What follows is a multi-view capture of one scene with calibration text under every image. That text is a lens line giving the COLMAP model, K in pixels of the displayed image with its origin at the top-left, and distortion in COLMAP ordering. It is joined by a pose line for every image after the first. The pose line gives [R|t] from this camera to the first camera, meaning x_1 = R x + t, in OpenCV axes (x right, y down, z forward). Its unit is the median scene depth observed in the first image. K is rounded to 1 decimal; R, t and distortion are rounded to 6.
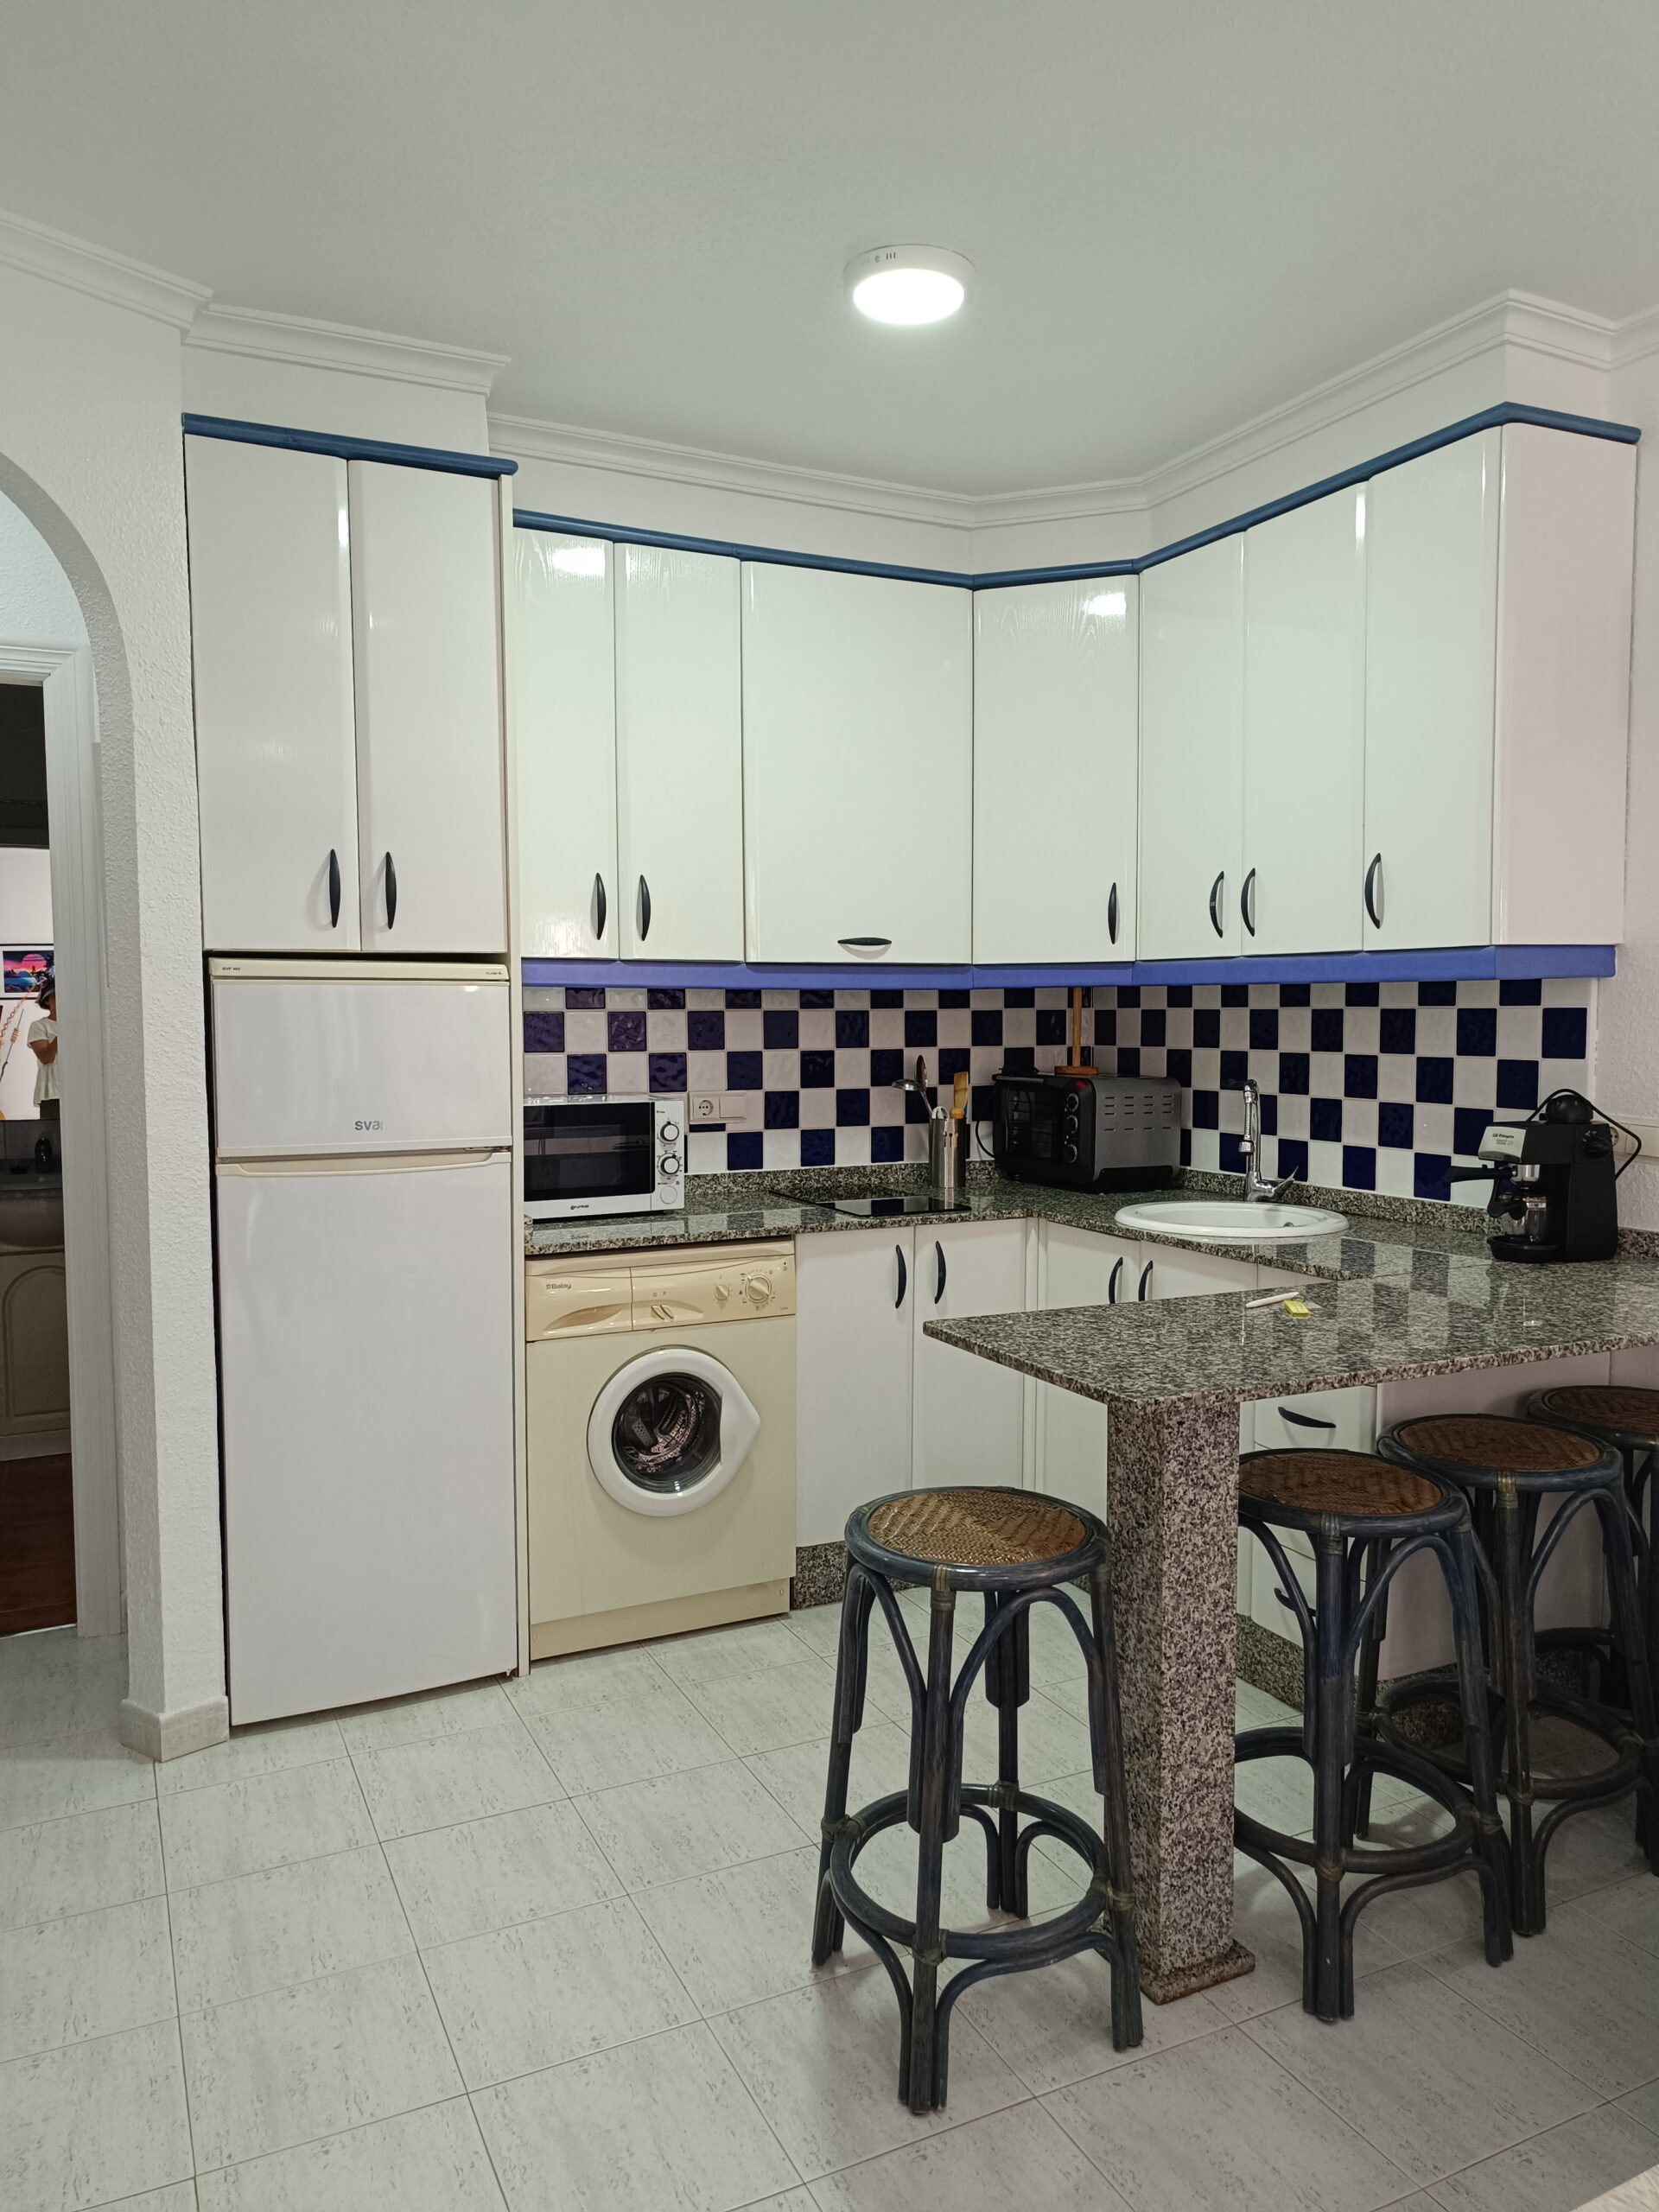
lens RADIAL K [[1505.7, 0, 817.6], [0, 1505.7, 1115.8], [0, 0, 1]] dist [0.021668, -0.018940]
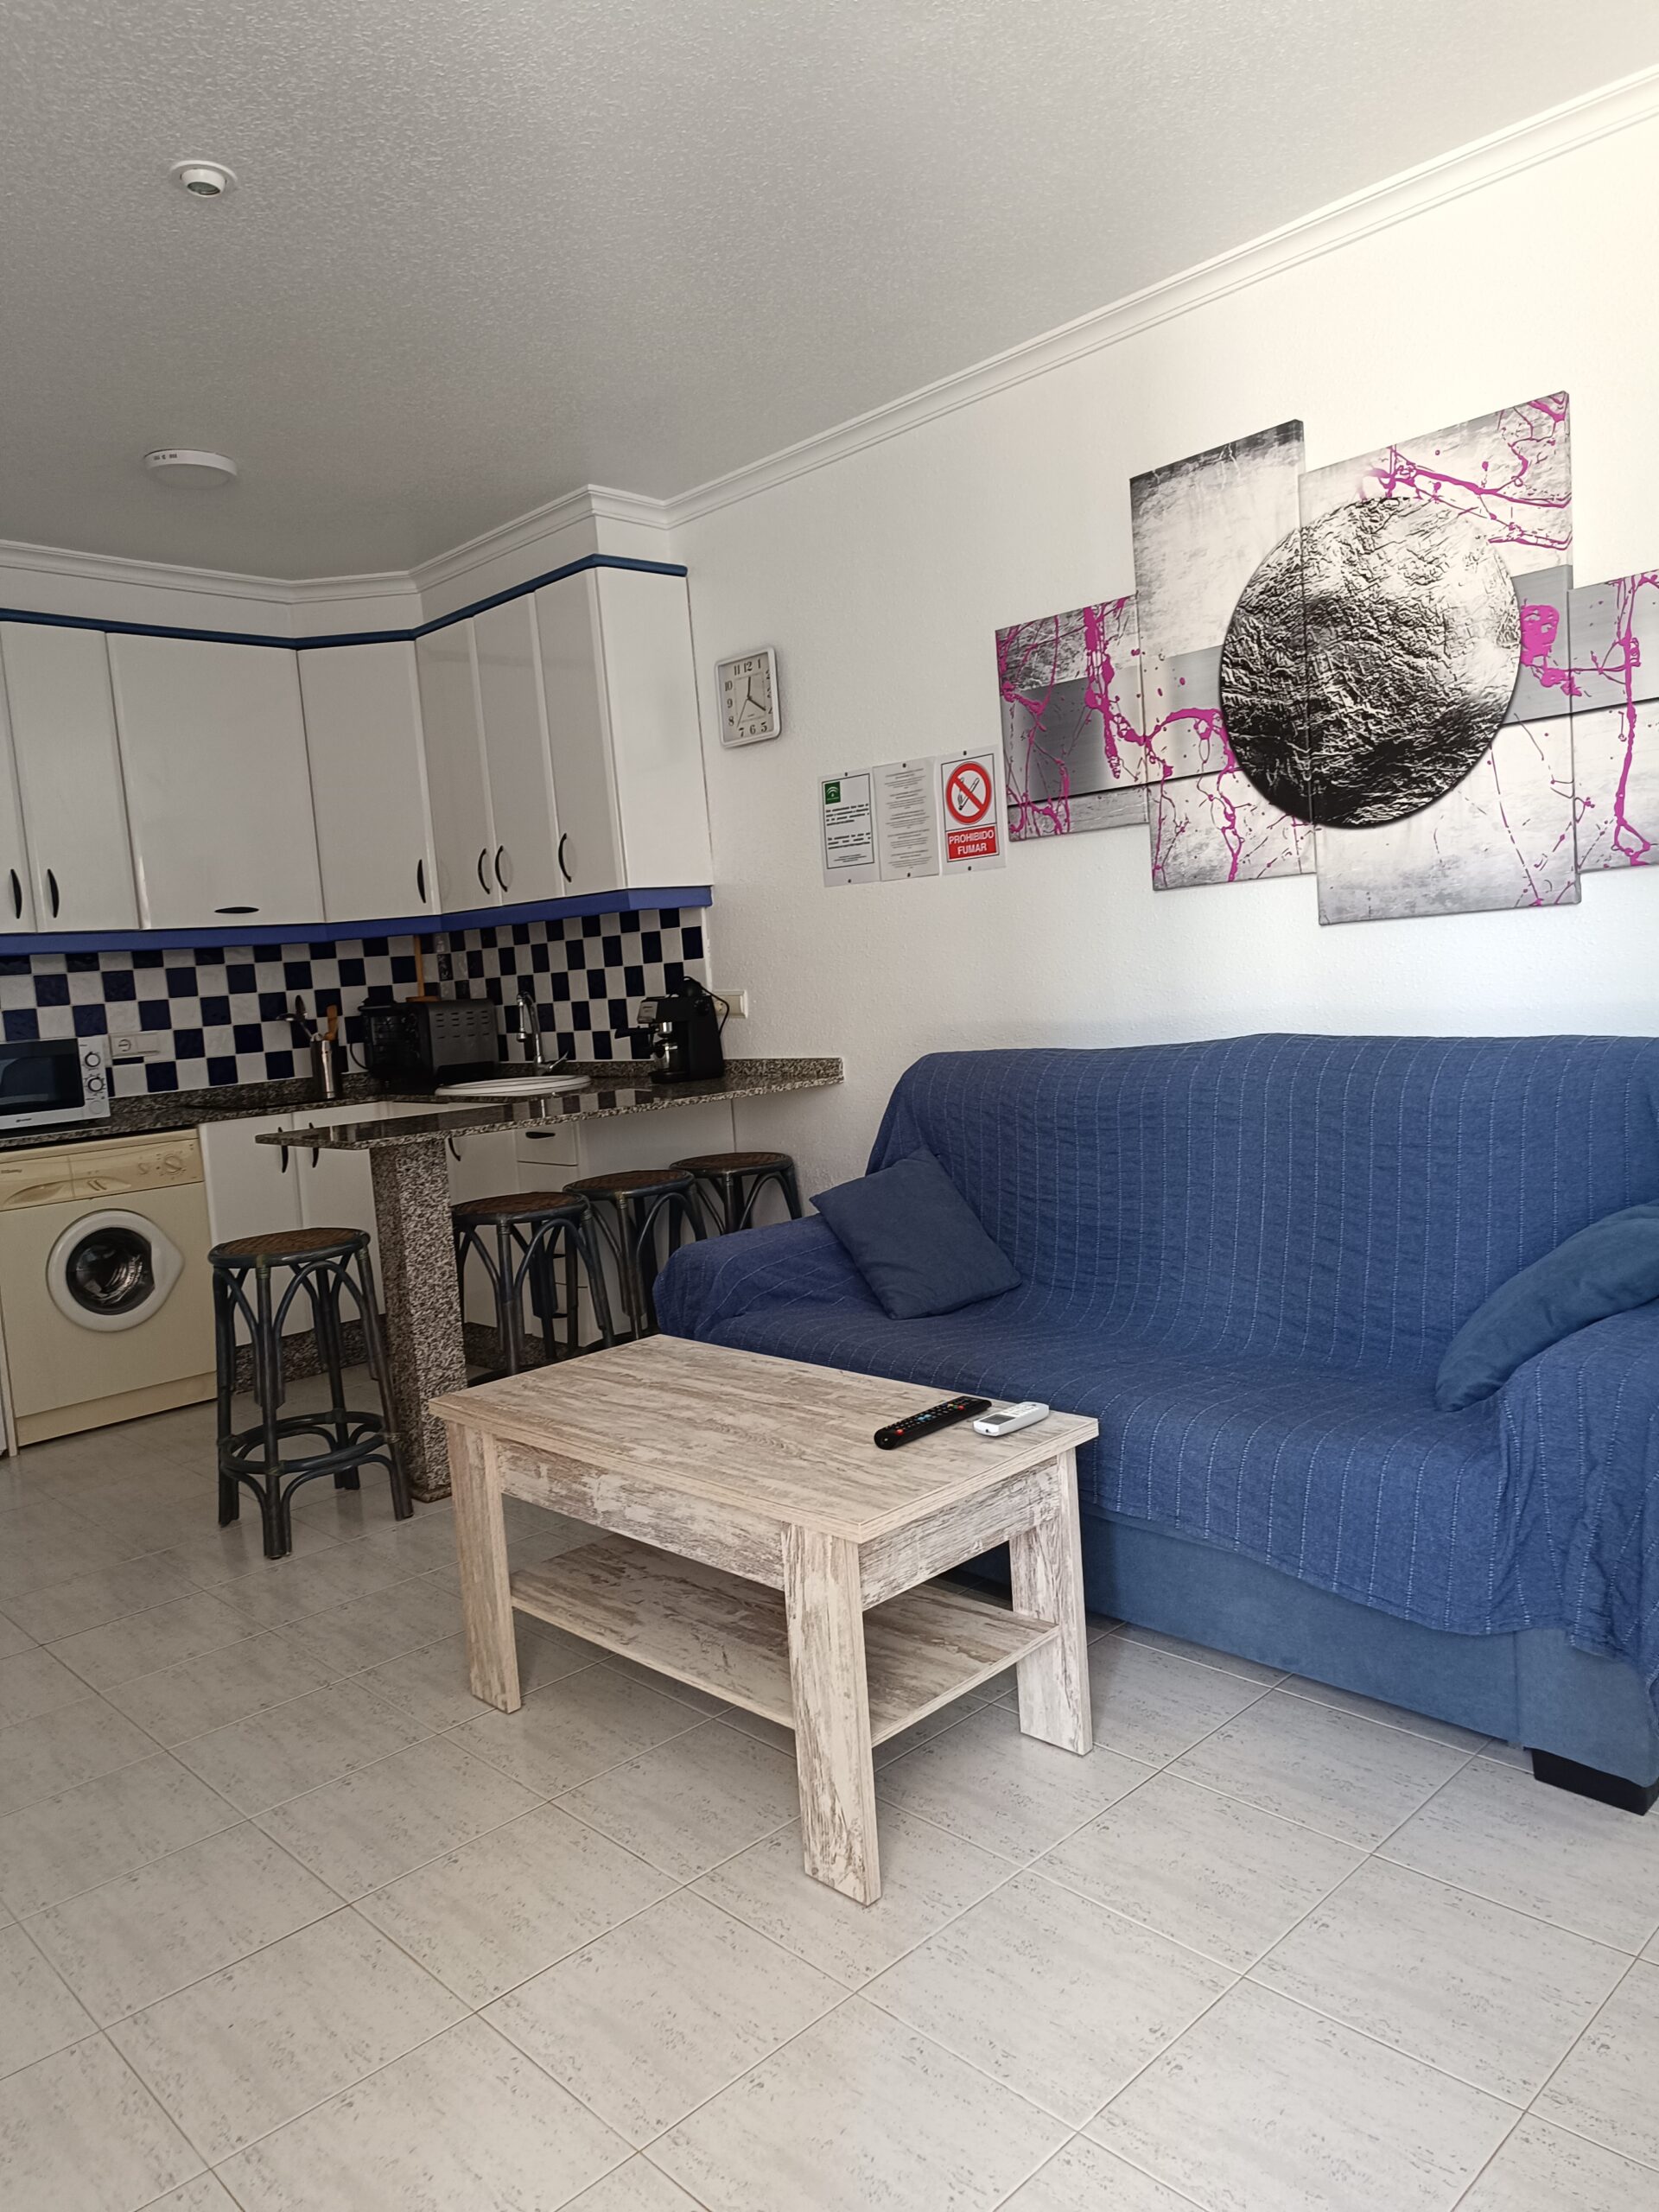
lens RADIAL K [[1505.7, 0, 792.1], [0, 1505.7, 1123.3], [0, 0, 1]] dist [0.021668, -0.018940]
pose [[0.950625, -0.095823, 0.295177, 0.108790], [0.090350, 0.995391, 0.032159, 0.095200], [-0.296898, -0.003902, 0.954901, -0.559468]]
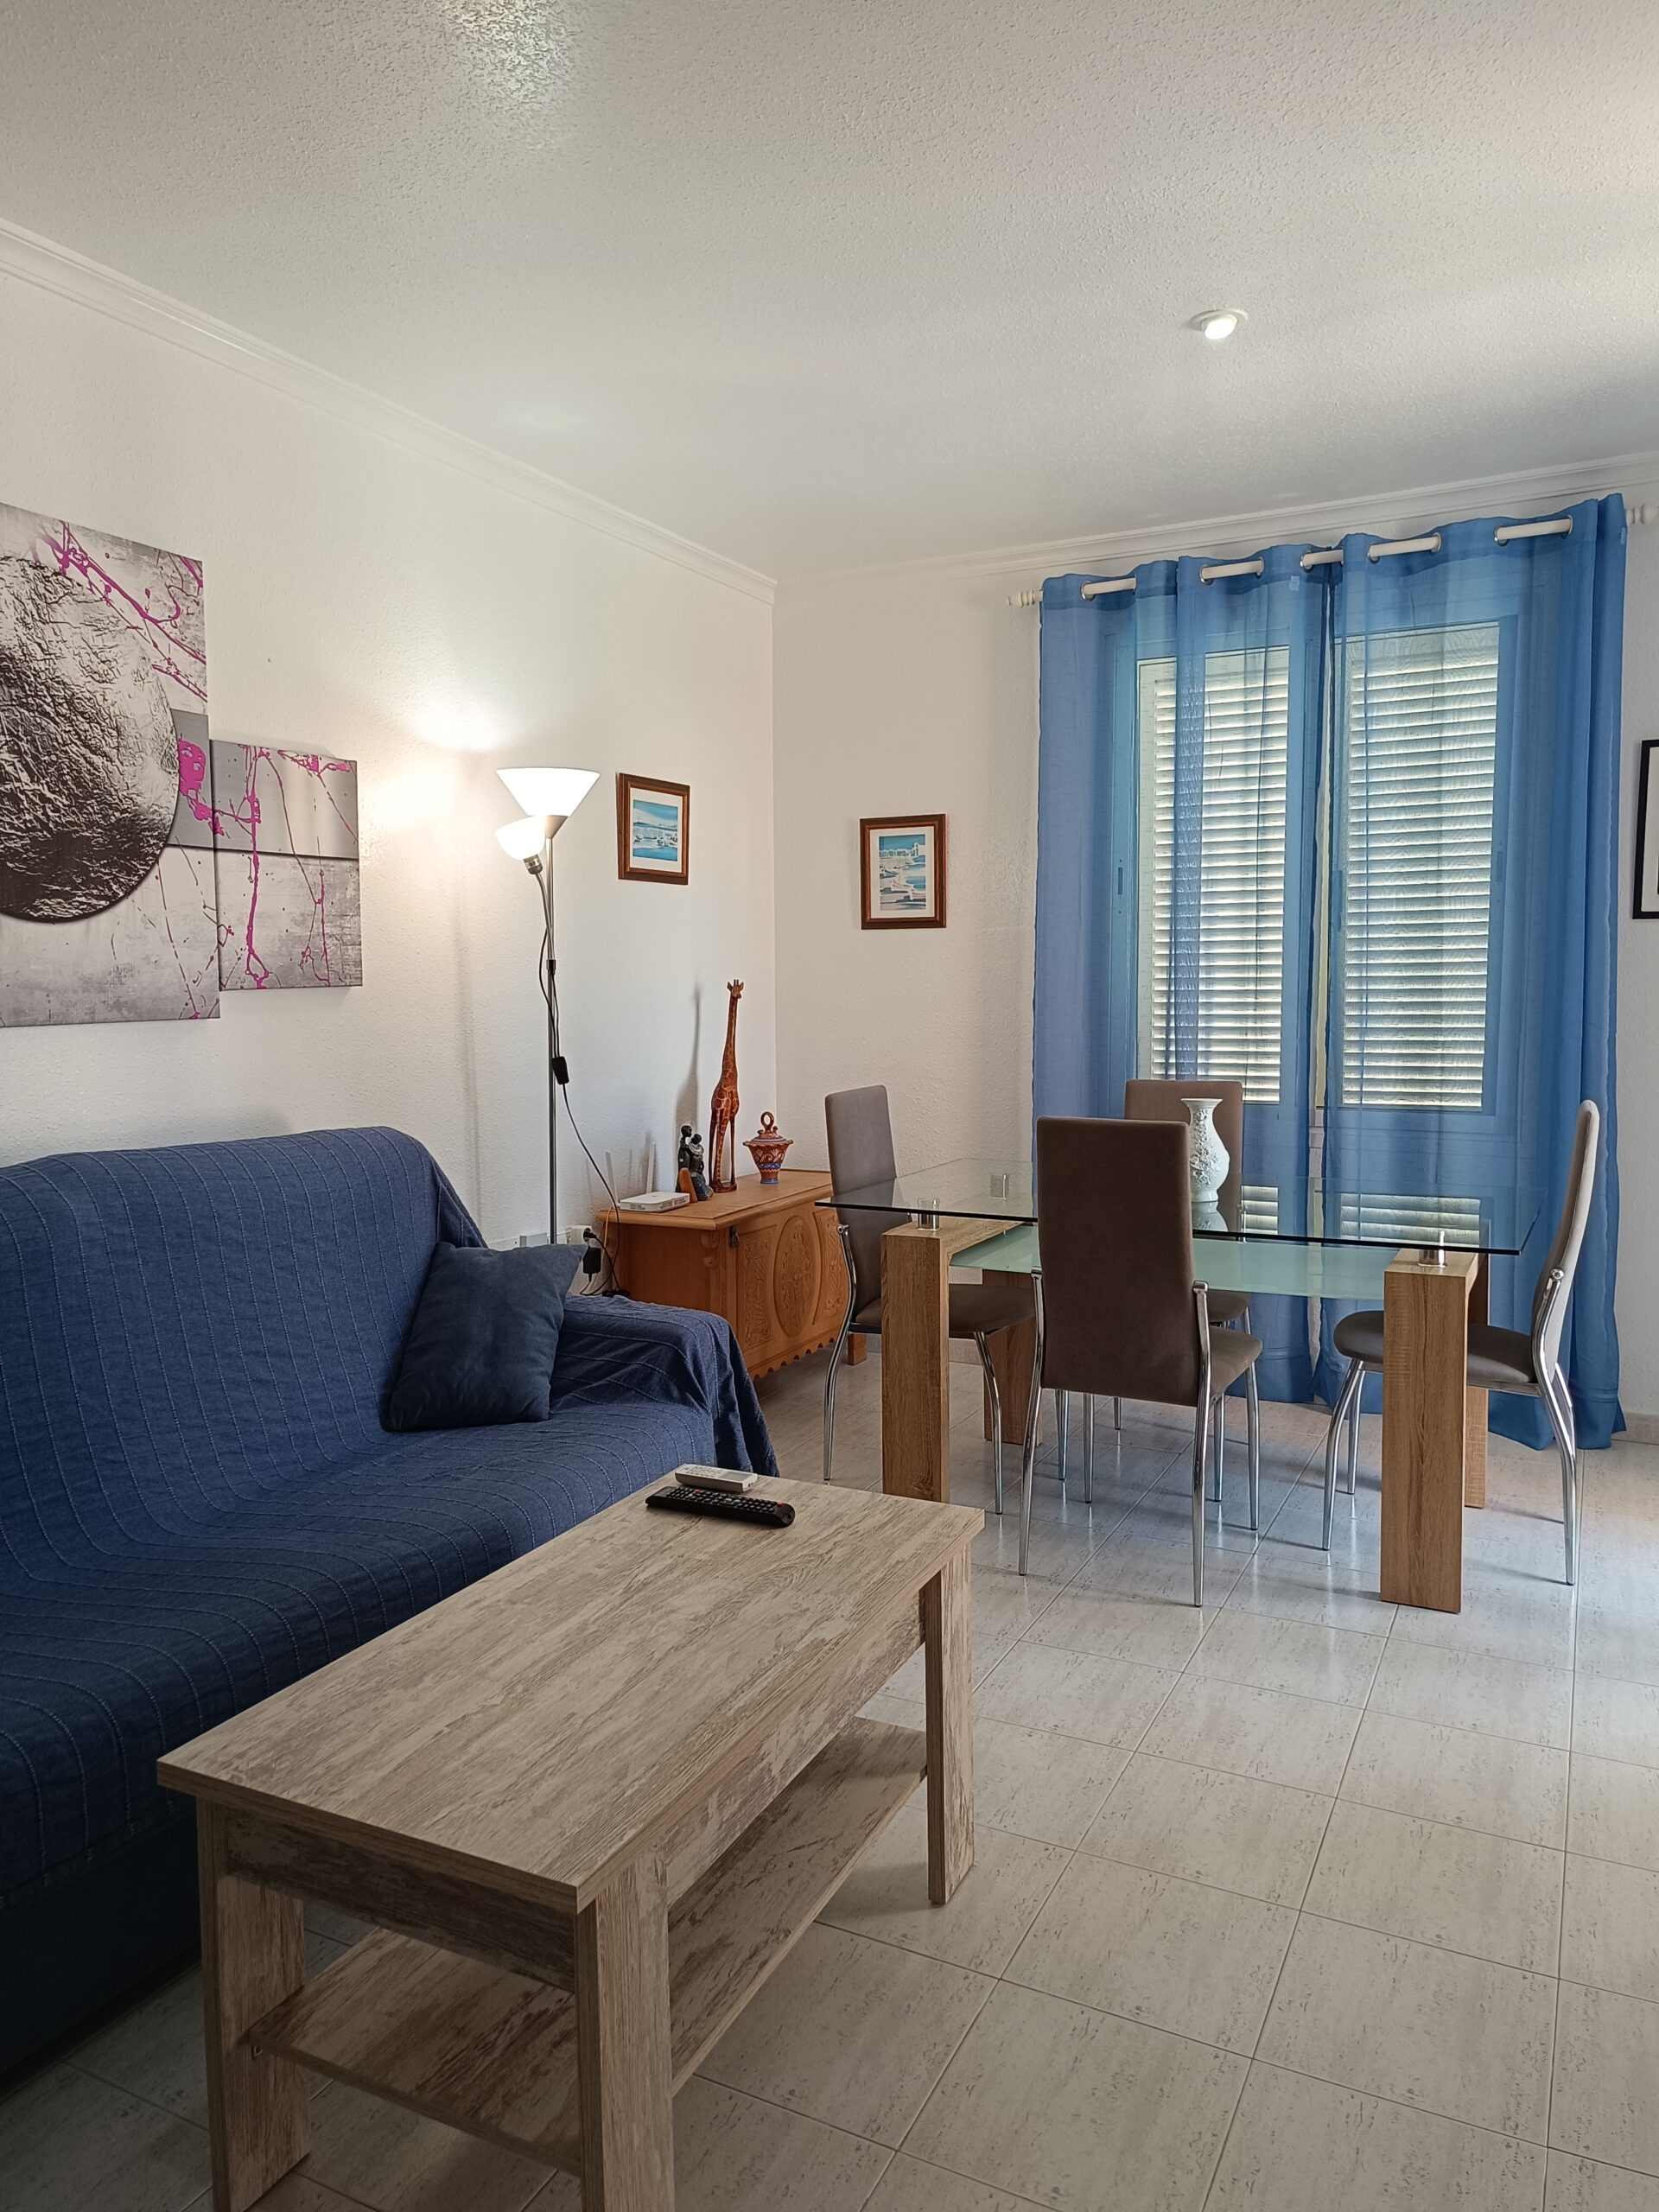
lens RADIAL K [[1505.7, 0, 833.1], [0, 1505.7, 1108.3], [0, 0, 1]] dist [0.021668, -0.018940]
pose [[-0.604646, -0.059892, 0.794239, -0.231704], [0.067489, 0.989730, 0.126012, -0.011353], [-0.793630, 0.129795, -0.594395, 0.519446]]
